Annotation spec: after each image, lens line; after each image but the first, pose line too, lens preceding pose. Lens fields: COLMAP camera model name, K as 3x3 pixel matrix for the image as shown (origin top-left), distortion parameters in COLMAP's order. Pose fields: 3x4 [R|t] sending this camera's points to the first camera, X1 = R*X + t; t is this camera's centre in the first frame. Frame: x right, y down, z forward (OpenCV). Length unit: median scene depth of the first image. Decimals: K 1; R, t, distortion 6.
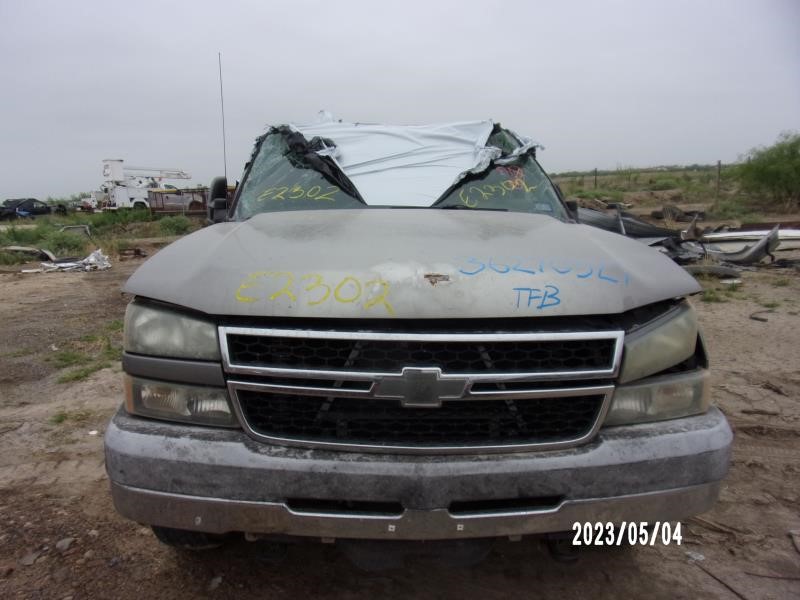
lens RADIAL K [[576.7, 0, 381.7], [0, 576.7, 302.7], [0, 0, 1]] dist [-0.010473, -0.005180]
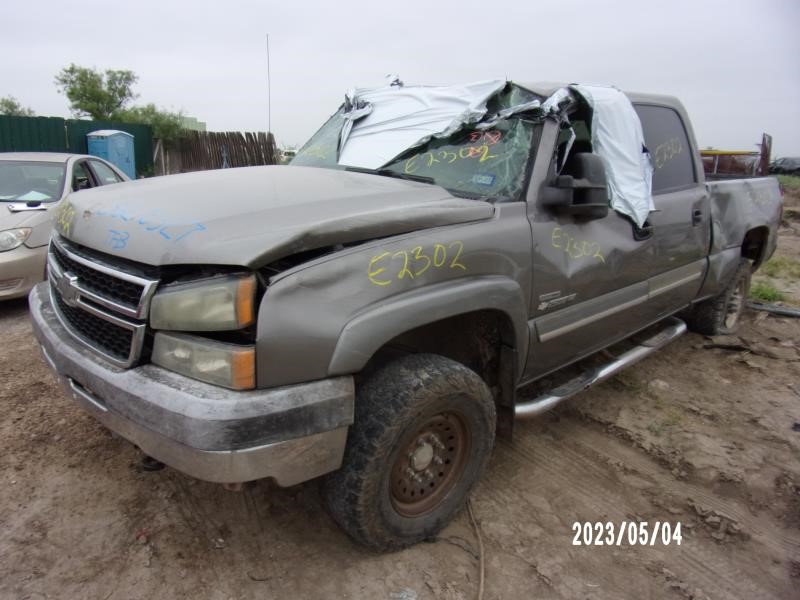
lens RADIAL K [[576.7, 0, 381.7], [0, 576.7, 302.7], [0, 0, 1]] dist [-0.010473, -0.005180]
pose [[0.694047, 0.224783, -0.683938, 1.422931], [-0.179379, 0.974039, 0.138096, -0.136982], [0.697224, 0.026839, 0.716350, 0.488070]]
